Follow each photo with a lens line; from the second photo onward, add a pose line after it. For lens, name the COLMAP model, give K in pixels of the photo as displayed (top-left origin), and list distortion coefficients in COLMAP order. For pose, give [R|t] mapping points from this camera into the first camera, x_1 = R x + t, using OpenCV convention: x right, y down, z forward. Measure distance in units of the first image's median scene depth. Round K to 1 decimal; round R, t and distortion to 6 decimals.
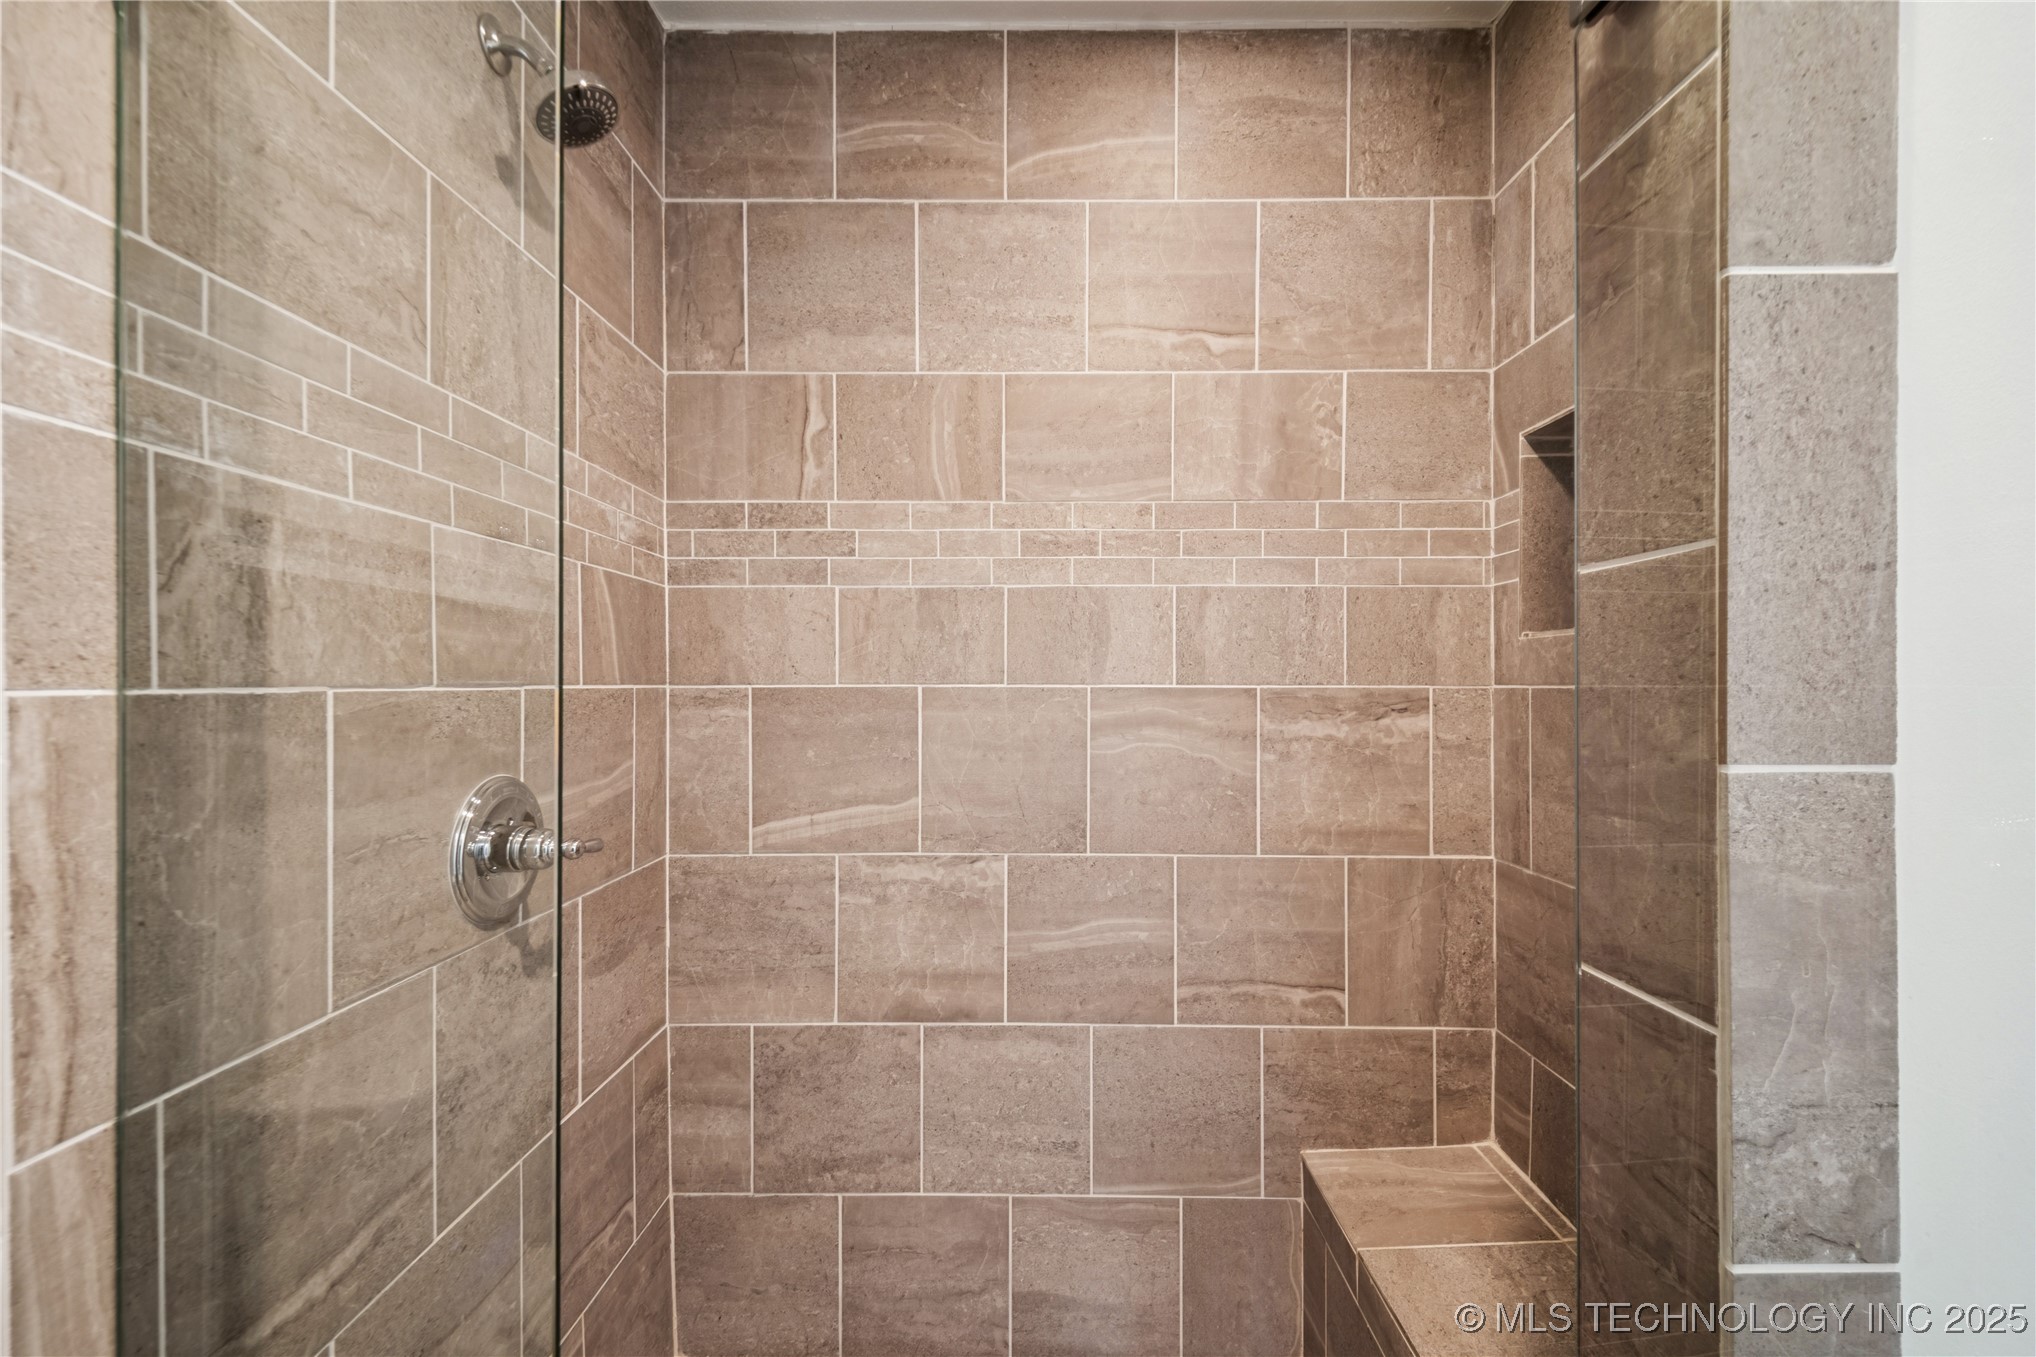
lens RADIAL K [[839.0, 0, 1014.4], [0, 839.0, 685.6], [0, 0, 1]] dist [0.003976, -0.000060]
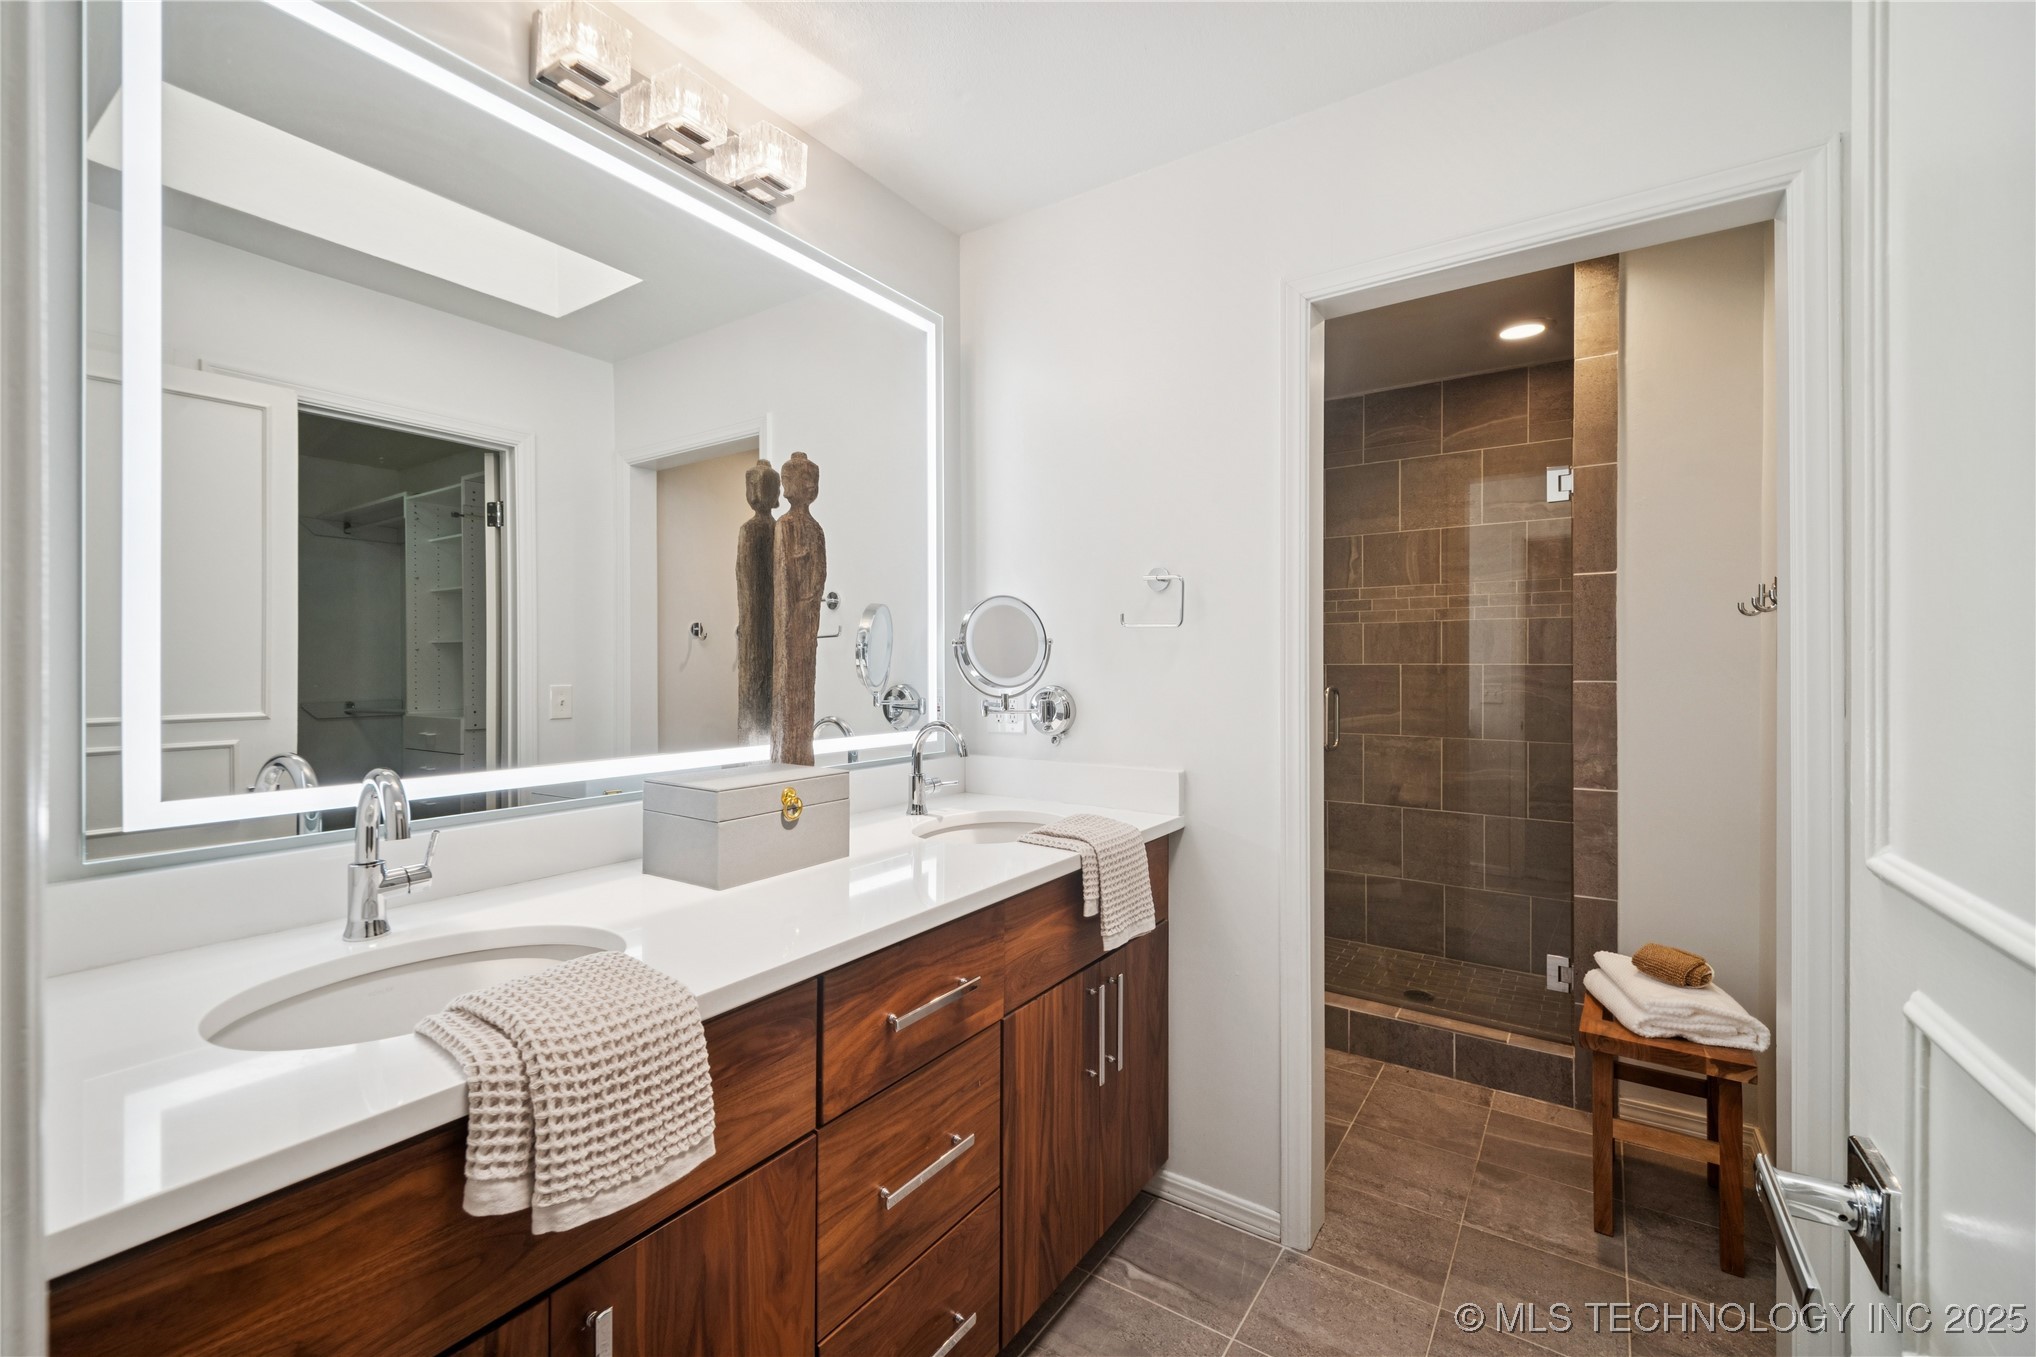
lens RADIAL K [[839.0, 0, 1006.8], [0, 839.0, 666.6], [0, 0, 1]] dist [0.003976, -0.000060]
pose [[0.826582, 0.001546, -0.562814, 0.301535], [-0.001341, 0.999999, 0.000778, 0.006502], [0.562815, 0.000112, 0.826583, -1.579801]]
